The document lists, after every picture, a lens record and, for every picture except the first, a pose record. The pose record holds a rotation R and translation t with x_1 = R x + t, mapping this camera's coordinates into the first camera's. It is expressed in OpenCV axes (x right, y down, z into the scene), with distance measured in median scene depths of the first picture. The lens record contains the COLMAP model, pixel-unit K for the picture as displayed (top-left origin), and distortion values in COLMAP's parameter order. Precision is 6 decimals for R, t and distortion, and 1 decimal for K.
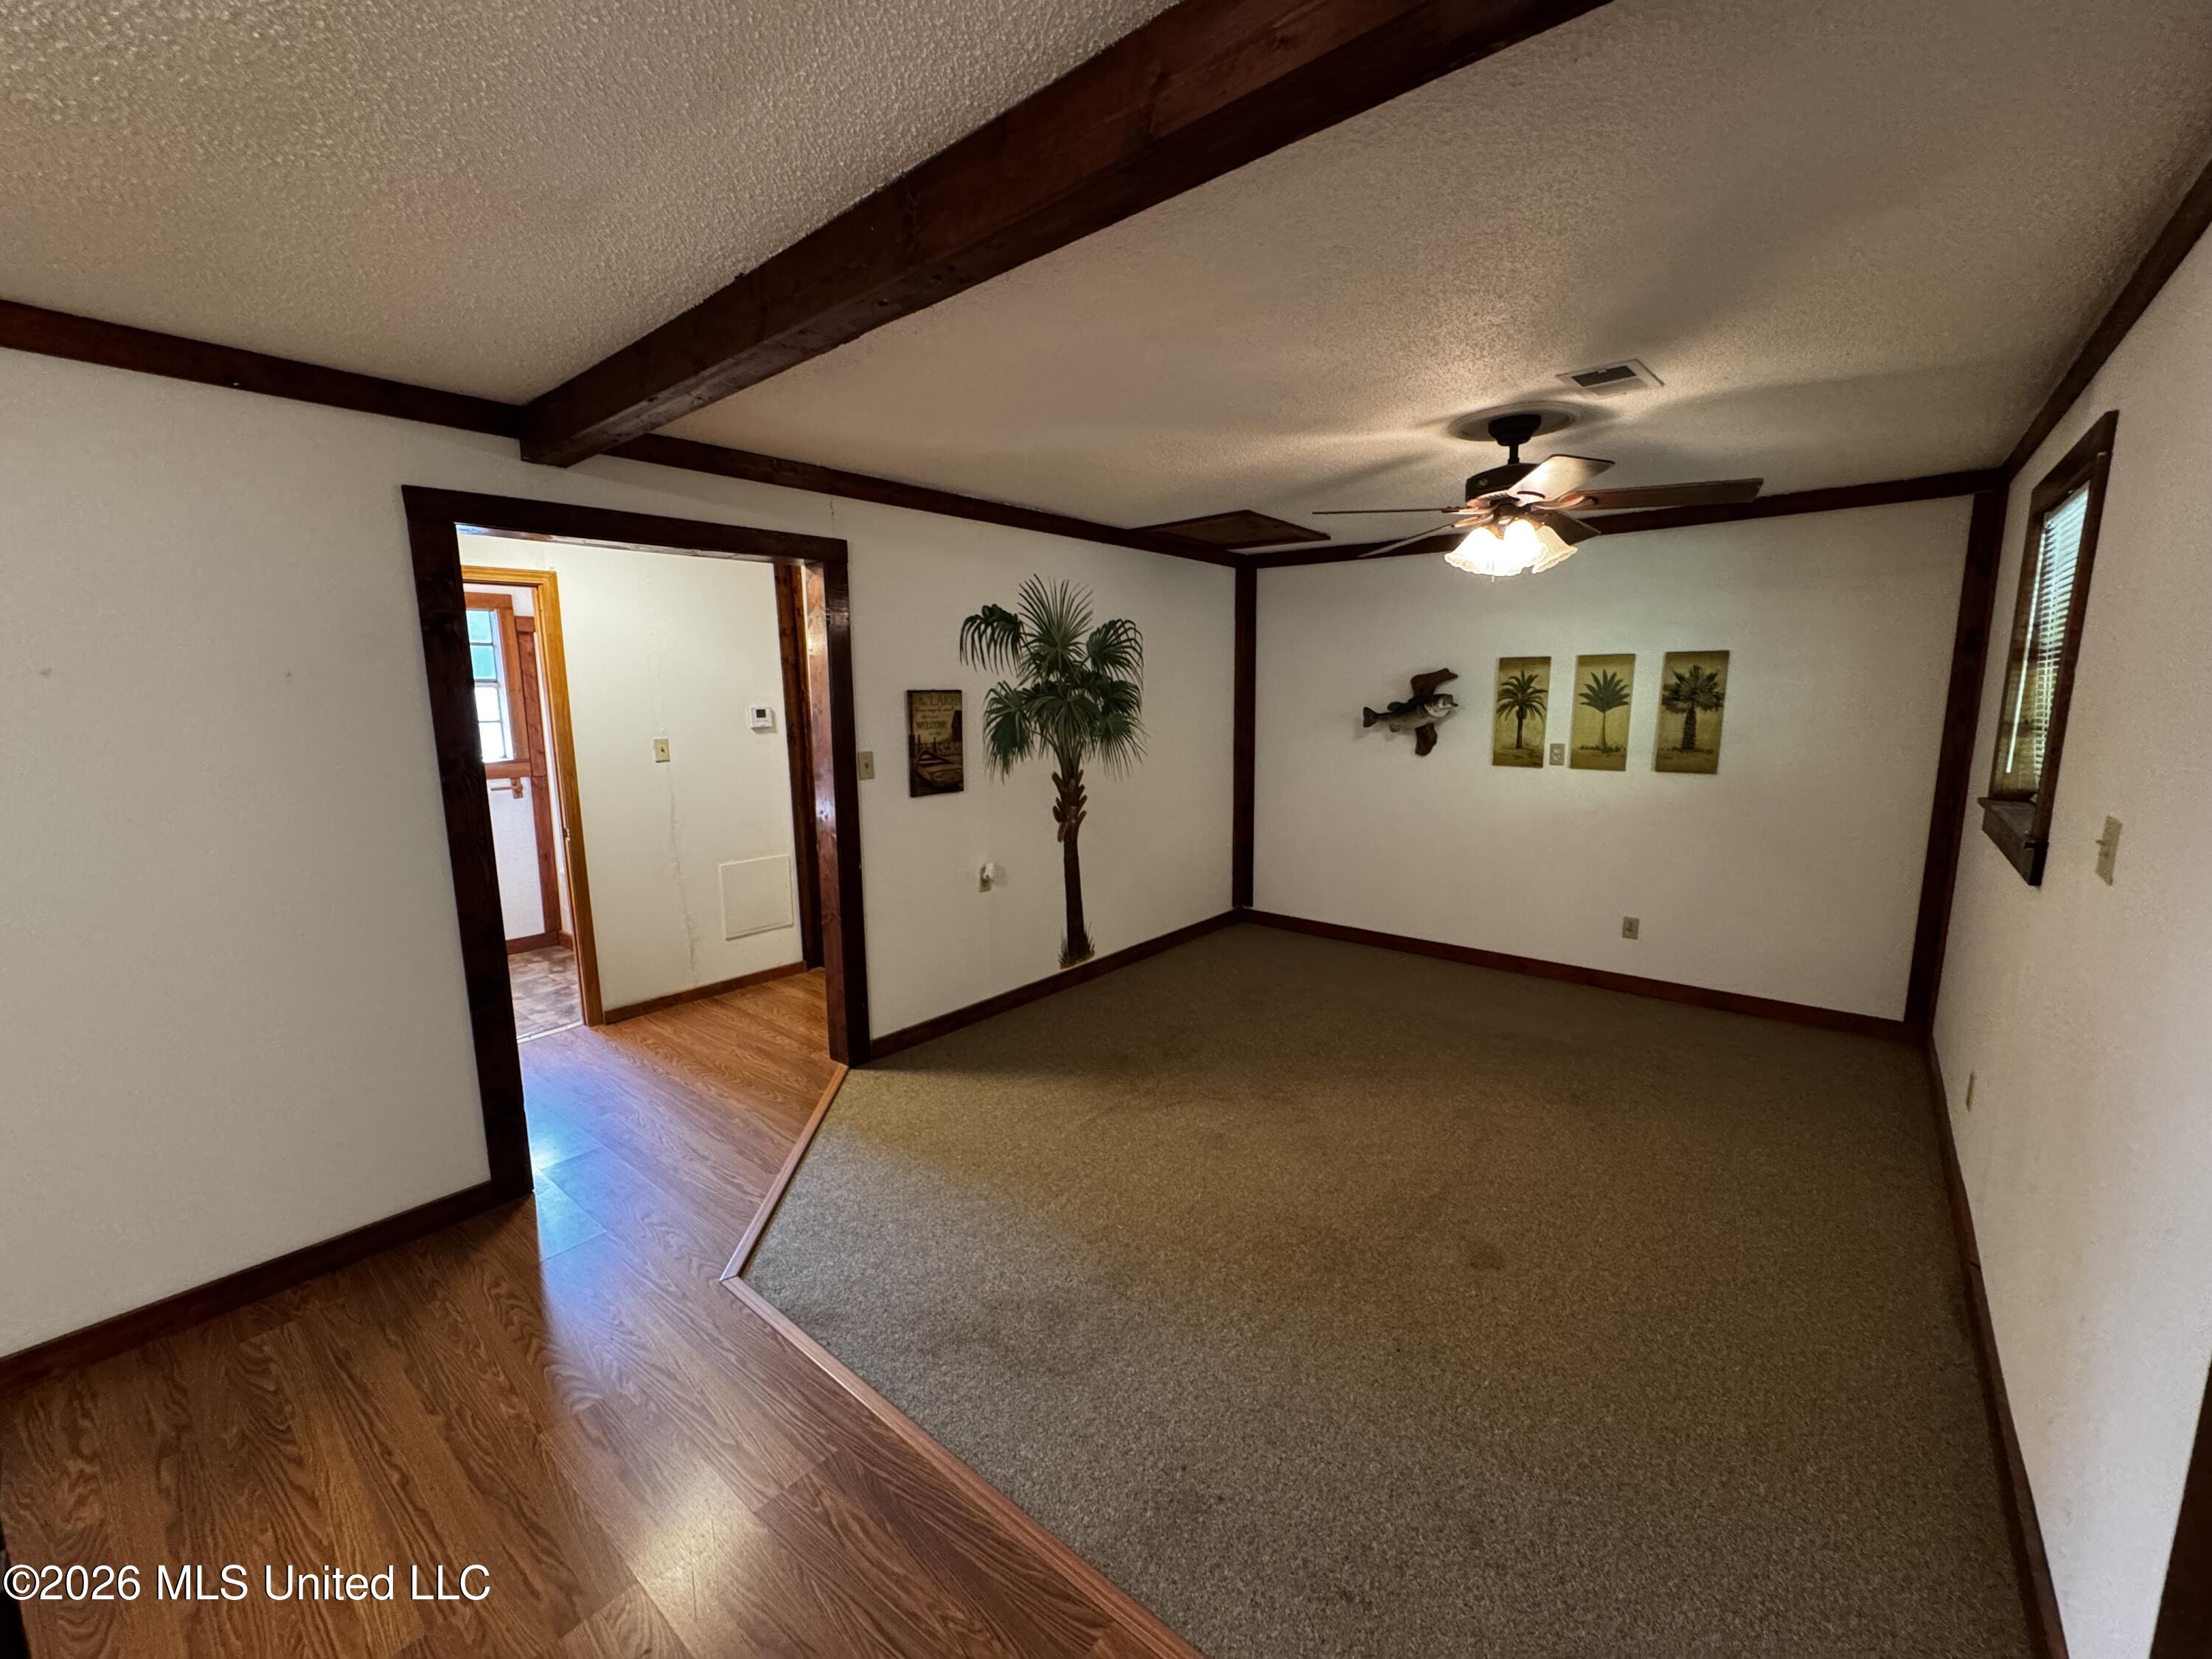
lens RADIAL K [[886.6, 0, 1102.1], [0, 886.6, 824.2], [0, 0, 1]] dist [-0.003087, 0.000880]
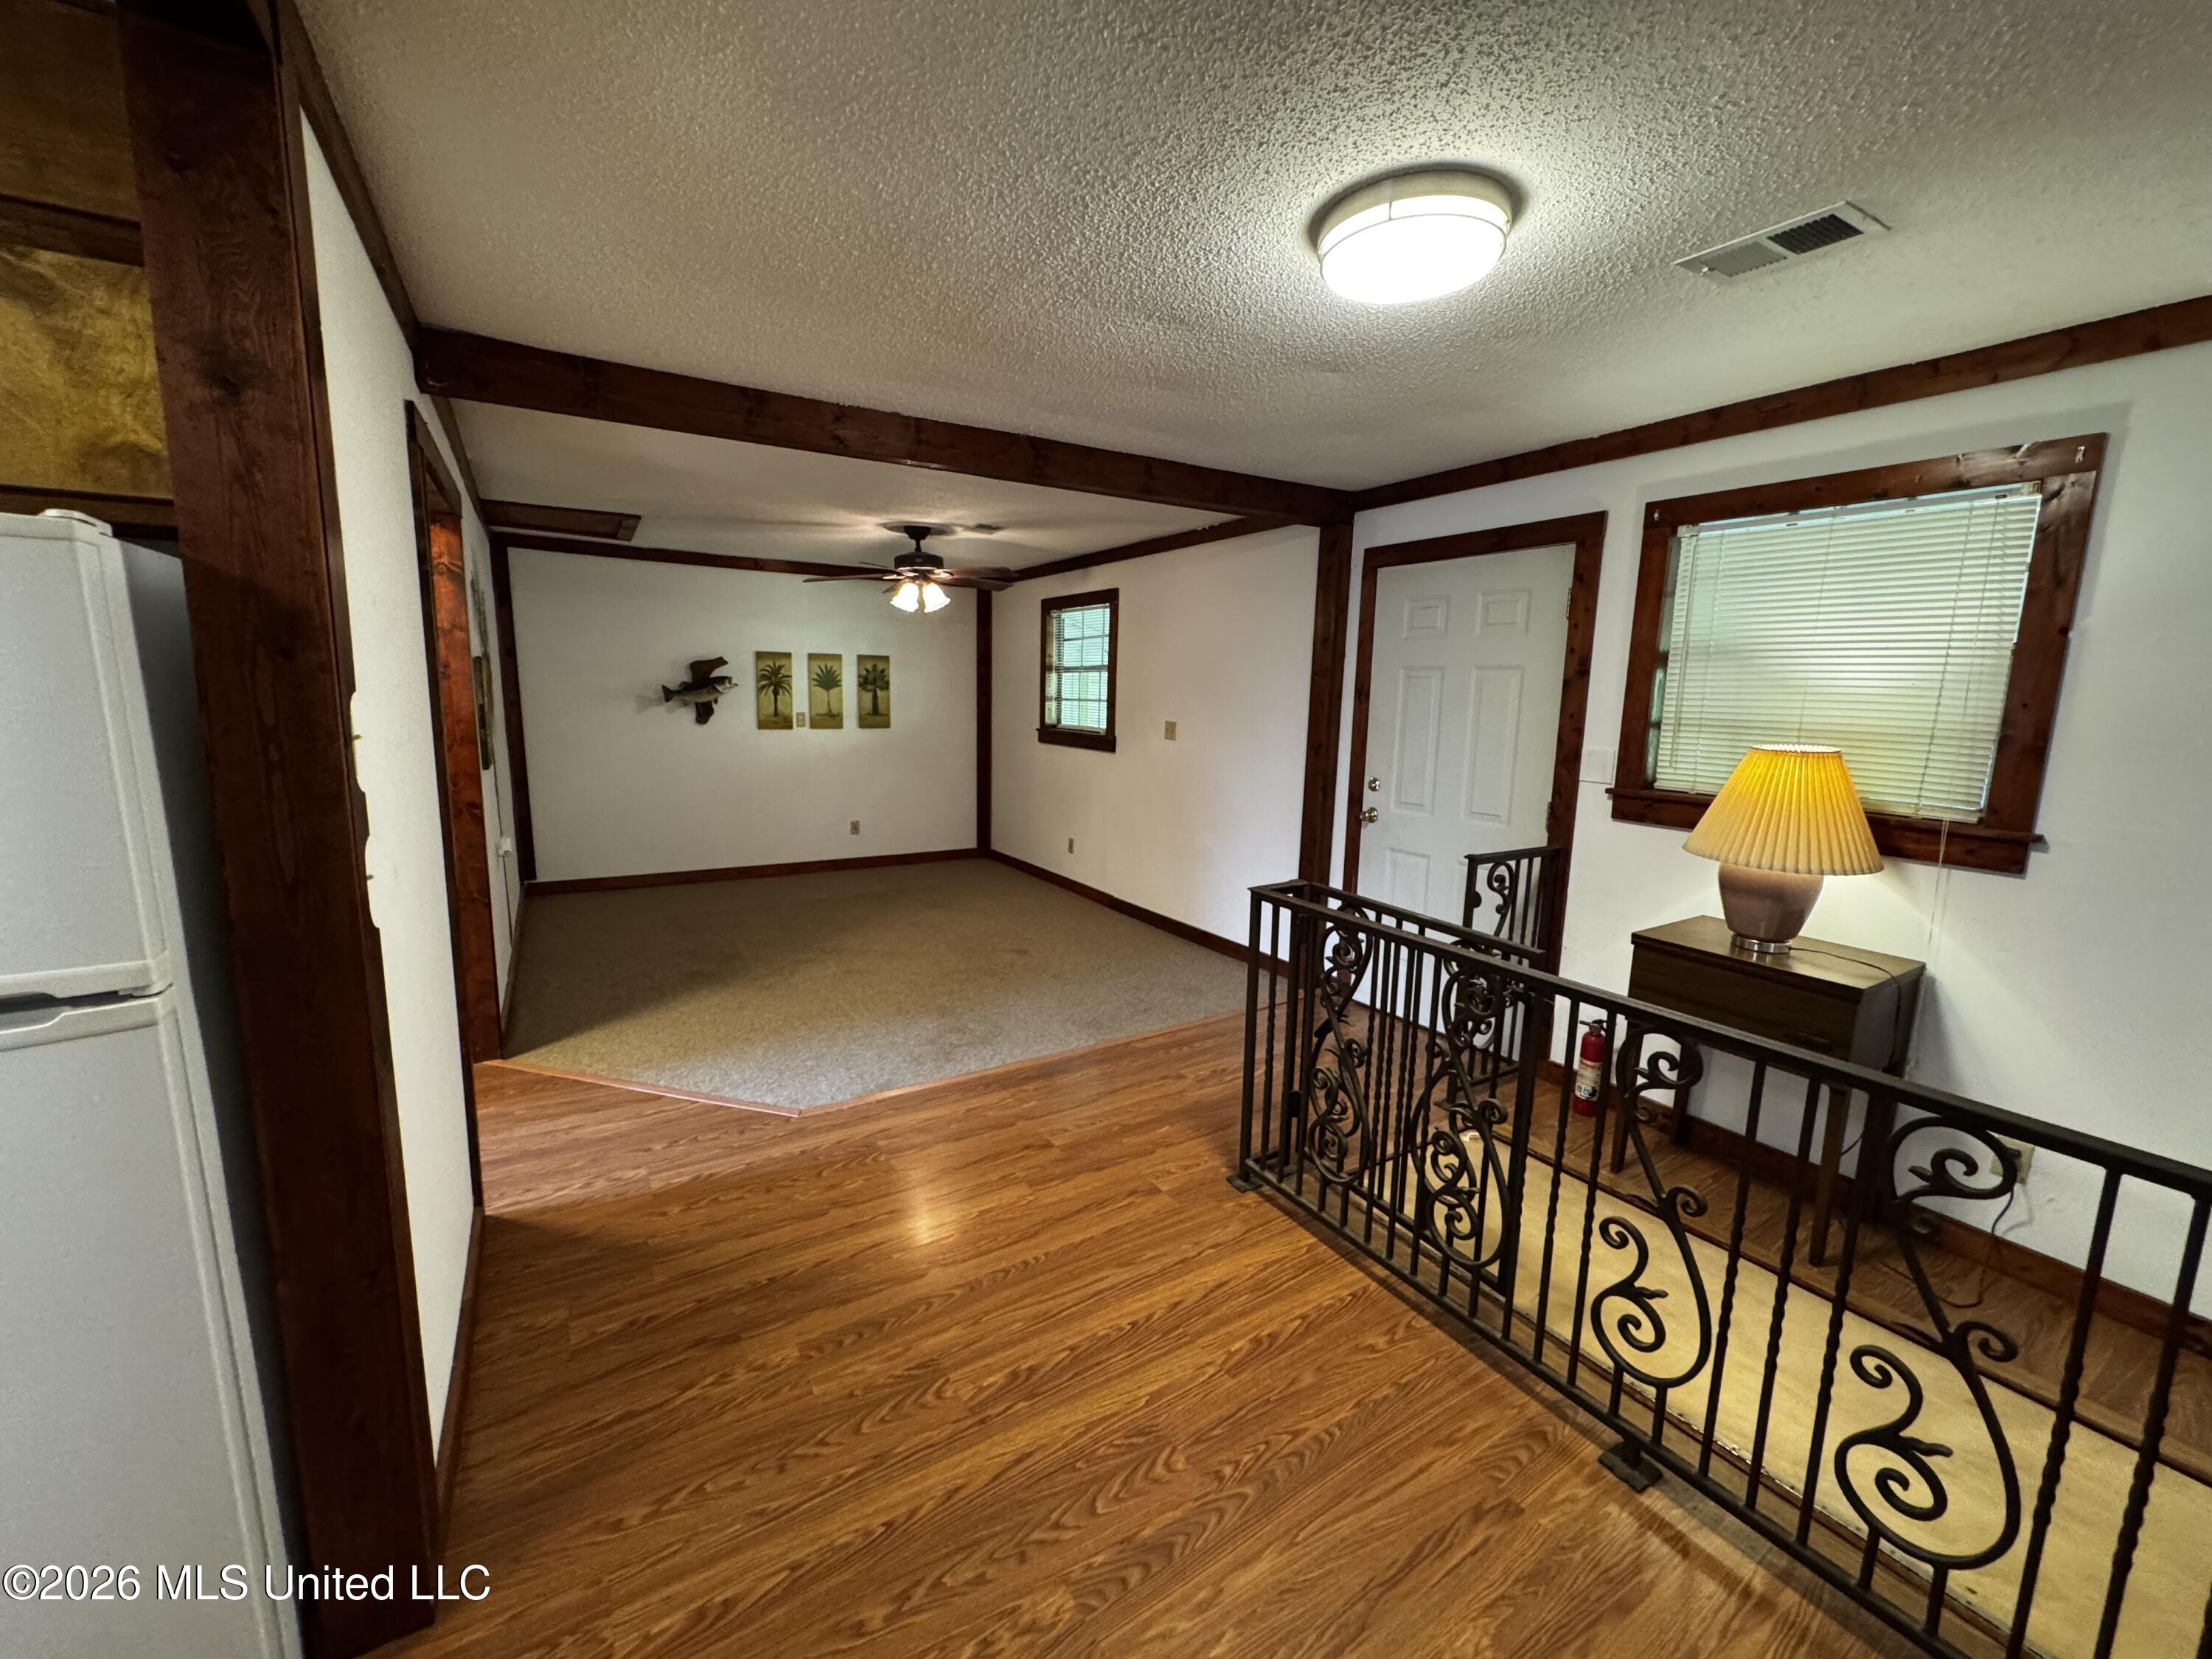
lens RADIAL K [[886.6, 0, 1101.6], [0, 886.6, 827.1], [0, 0, 1]] dist [-0.003087, 0.000880]
pose [[0.314423, -0.130970, 0.940205, -0.768127], [0.115870, 0.988326, 0.098924, 0.010220], [-0.942185, 0.077837, 0.325928, 0.064633]]
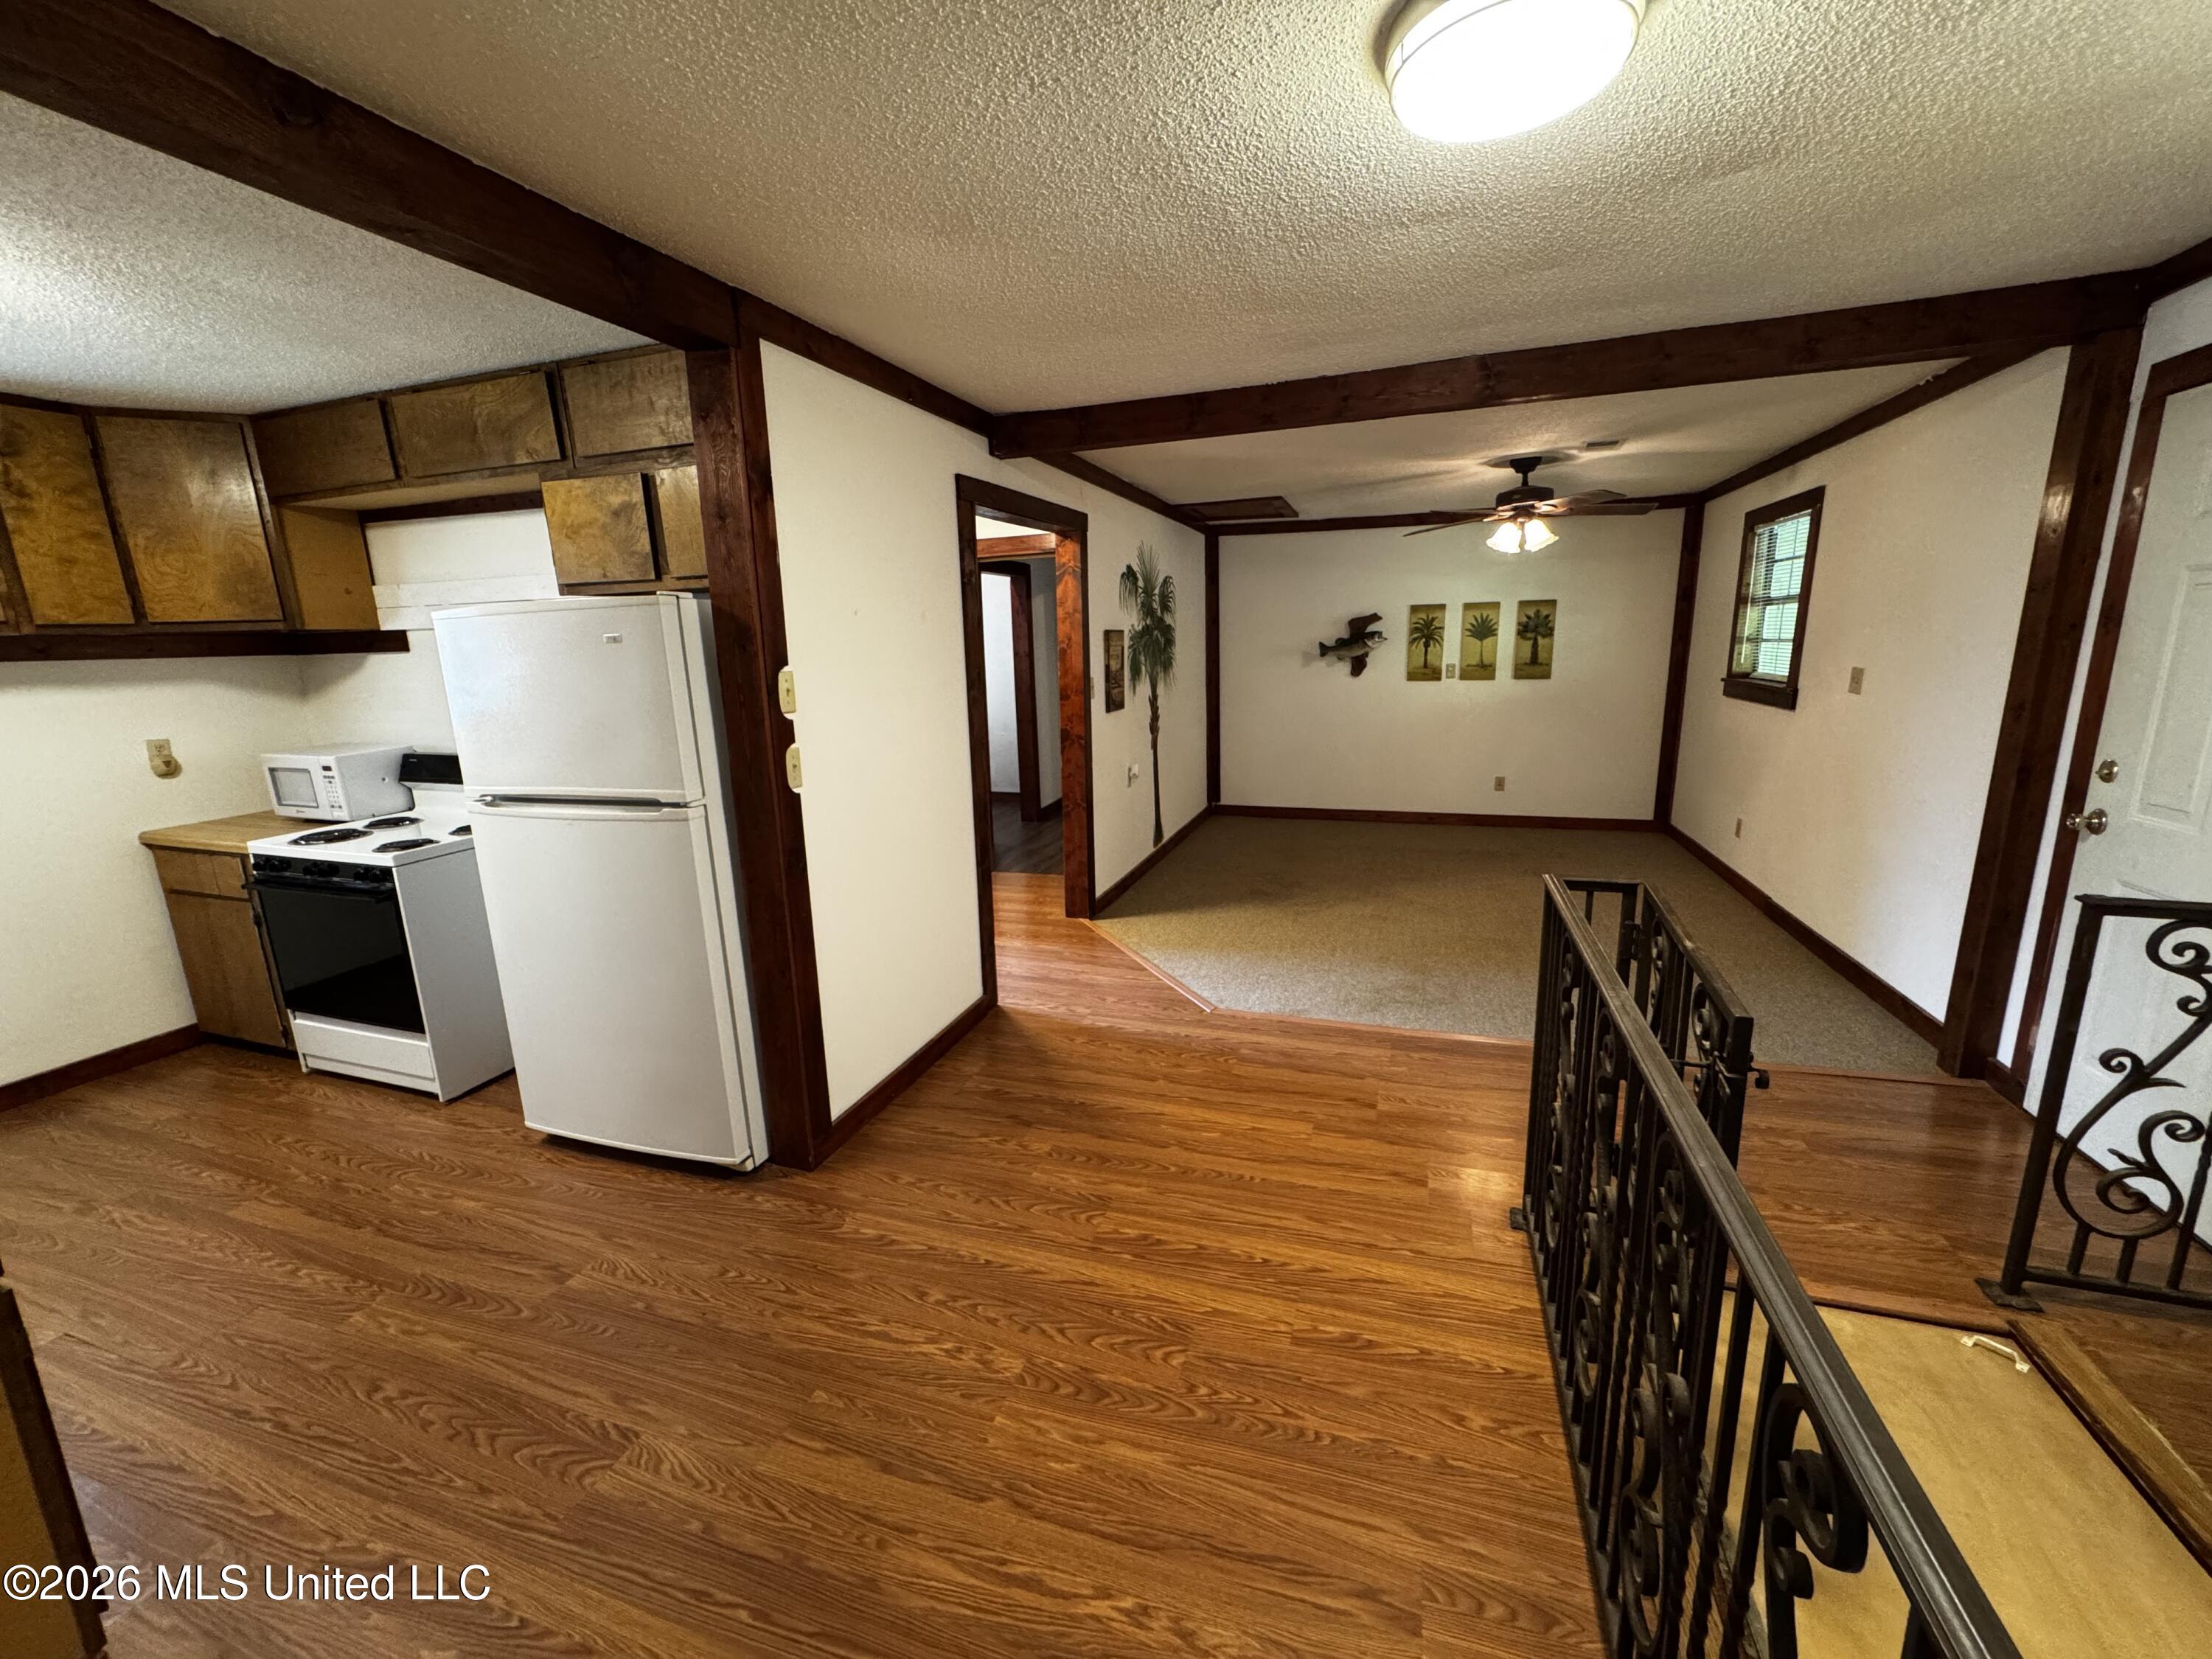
lens RADIAL K [[886.6, 0, 1101.9], [0, 886.6, 829.1], [0, 0, 1]] dist [-0.003087, 0.000880]
pose [[0.932991, -0.091000, 0.348204, -0.588328], [0.071944, 0.995136, 0.067300, 0.043418], [-0.352635, -0.037739, 0.935000, -0.191782]]
